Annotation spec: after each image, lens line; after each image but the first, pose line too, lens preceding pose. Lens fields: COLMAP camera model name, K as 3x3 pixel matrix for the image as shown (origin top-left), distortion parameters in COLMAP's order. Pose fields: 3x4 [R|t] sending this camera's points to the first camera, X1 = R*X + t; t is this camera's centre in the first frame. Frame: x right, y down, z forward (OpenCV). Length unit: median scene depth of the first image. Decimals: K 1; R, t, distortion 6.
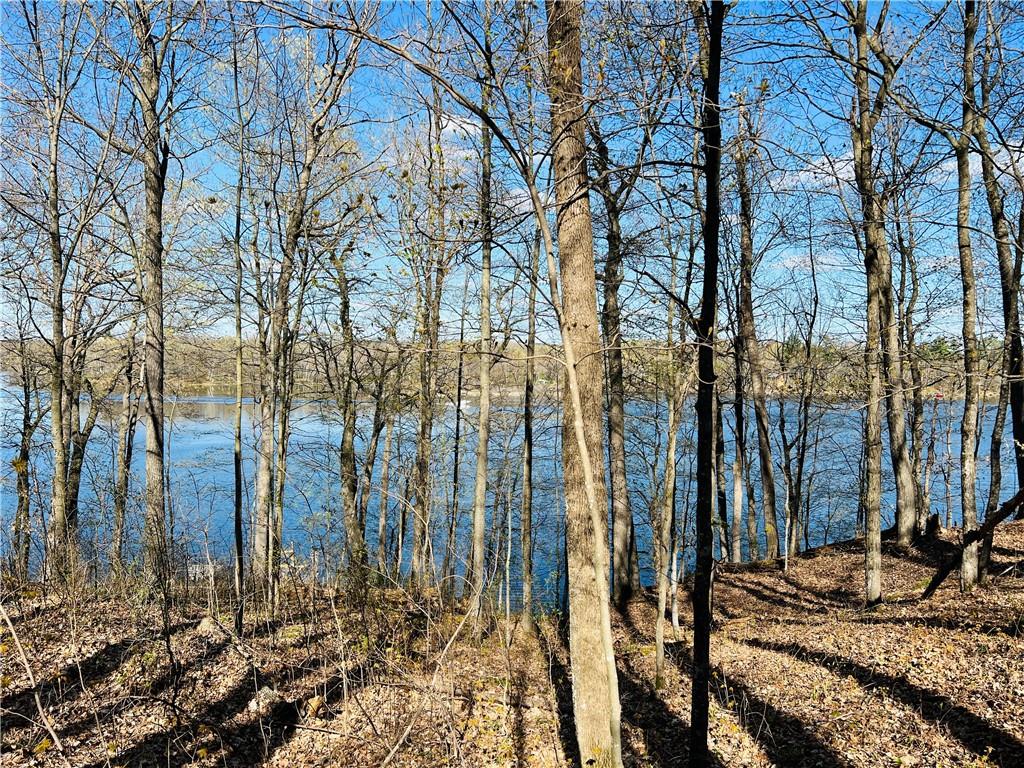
lens RADIAL K [[758.3, 0, 525.7], [0, 758.3, 369.5], [0, 0, 1]] dist [0.082125, -0.109330]
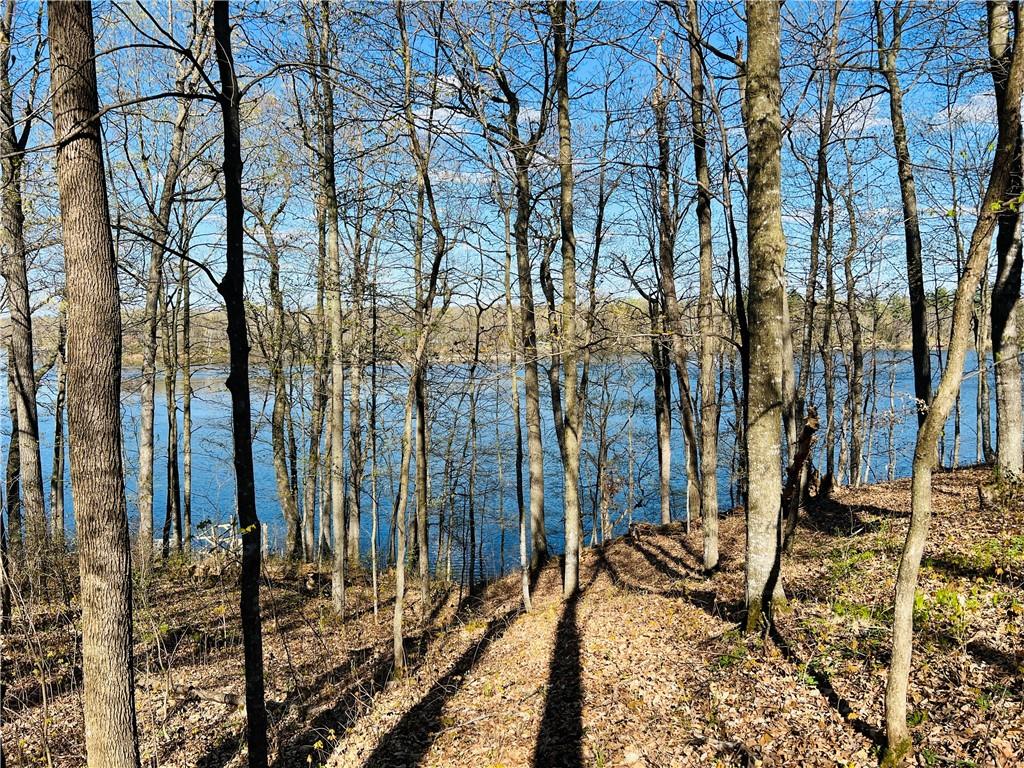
lens RADIAL K [[758.3, 0, 525.7], [0, 758.3, 369.5], [0, 0, 1]] dist [0.082125, -0.109330]
pose [[0.999598, -0.028168, -0.003091, 0.142204], [0.028287, 0.998375, 0.049460, -0.000253], [0.001693, -0.049528, 0.998771, 0.037899]]
